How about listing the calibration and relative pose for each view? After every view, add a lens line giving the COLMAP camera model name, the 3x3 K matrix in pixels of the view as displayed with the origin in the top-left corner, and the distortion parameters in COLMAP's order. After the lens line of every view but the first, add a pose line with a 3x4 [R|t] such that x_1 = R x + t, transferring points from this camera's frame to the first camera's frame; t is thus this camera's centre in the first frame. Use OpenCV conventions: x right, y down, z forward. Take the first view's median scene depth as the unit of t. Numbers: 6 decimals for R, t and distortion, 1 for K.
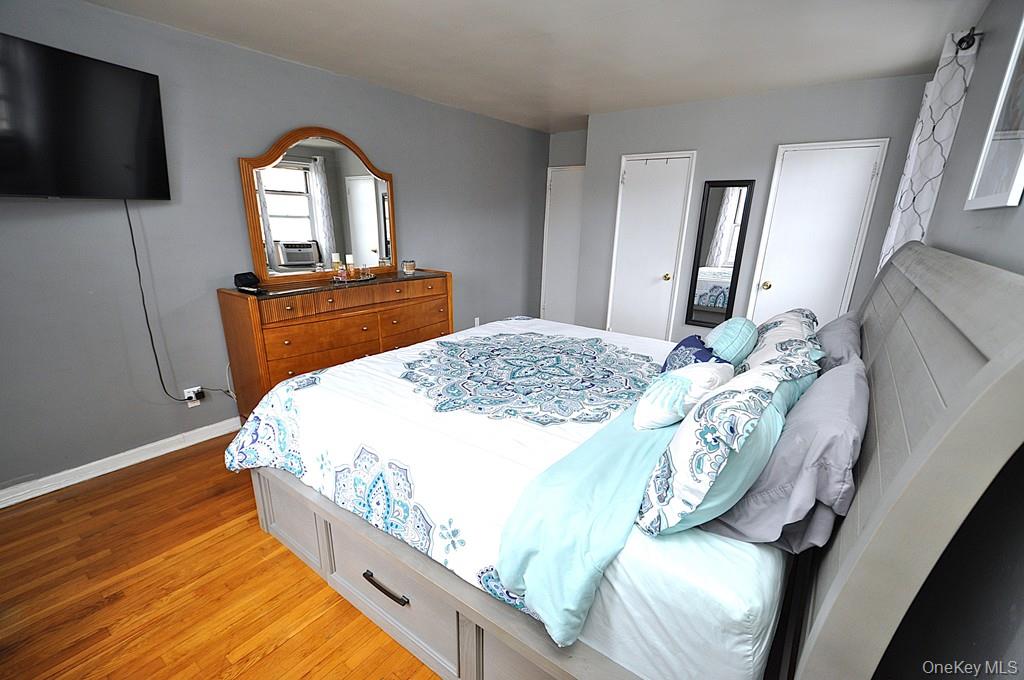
lens RADIAL K [[443.1, 0, 512.0], [0, 443.1, 340.0], [0, 0, 1]] dist [0.001619, 0.000086]
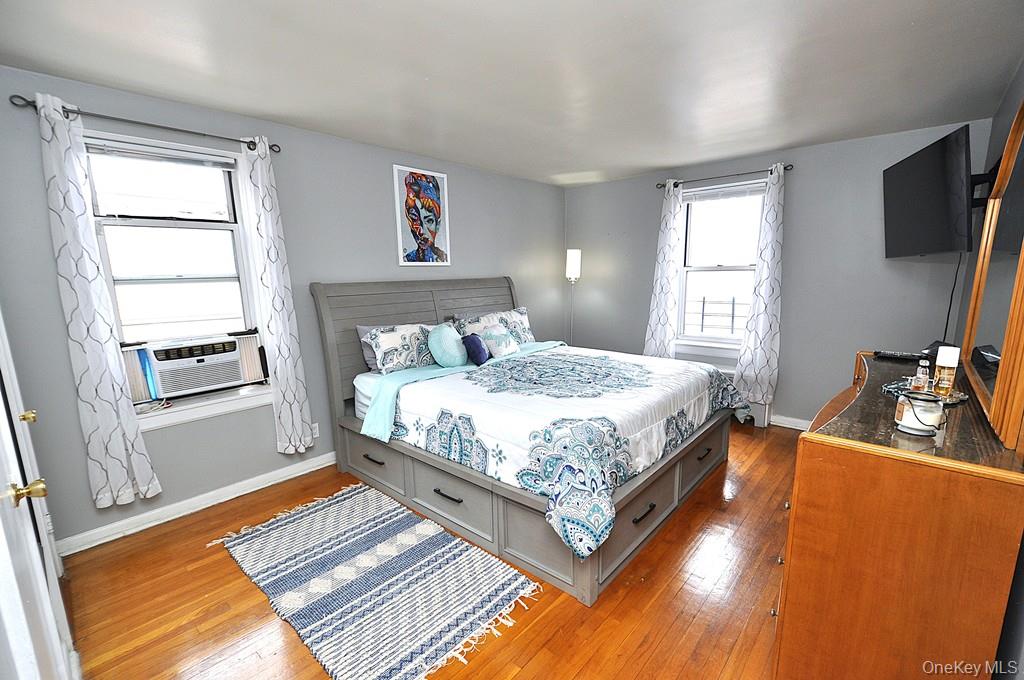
lens RADIAL K [[434.0, 0, 512.1], [0, 434.0, 355.7], [0, 0, 1]] dist [0.000035, 0.000043]
pose [[0.994549, -0.022701, -0.101774, 0.065492], [0.013079, 0.995465, -0.094225, 0.169309], [0.103451, 0.092380, 0.990335, -0.482267]]
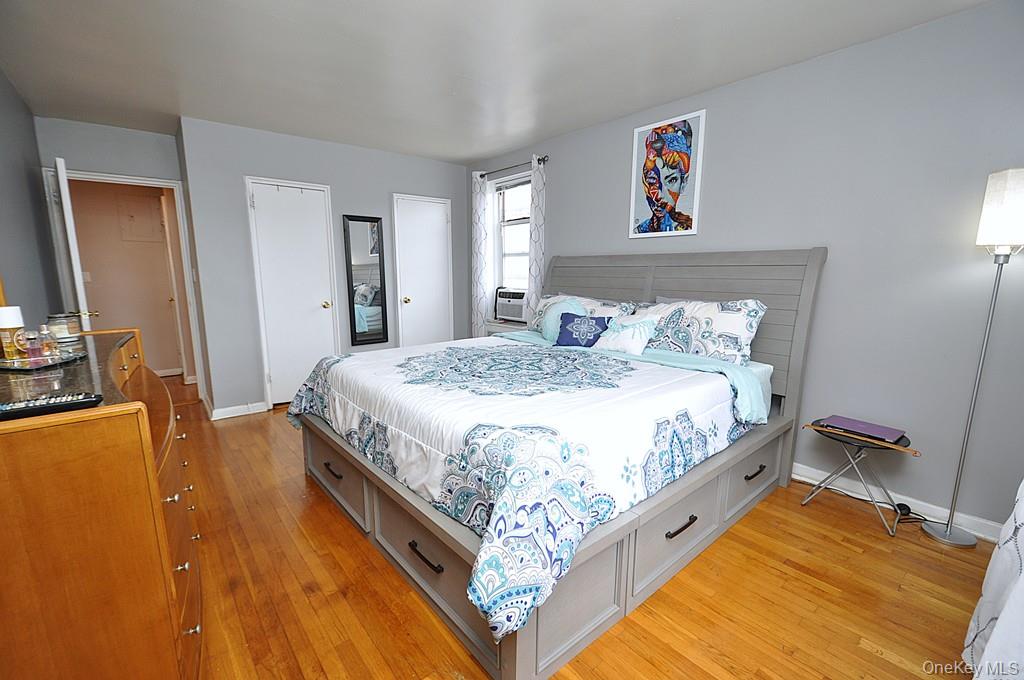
lens RADIAL K [[443.1, 0, 512.0], [0, 443.1, 340.0], [0, 0, 1]] dist [0.001619, 0.000086]
pose [[0.237918, -0.172635, 0.955820, -1.261982], [0.267351, 0.957704, 0.106427, -0.150945], [-0.933766, 0.230218, 0.274009, 0.856685]]
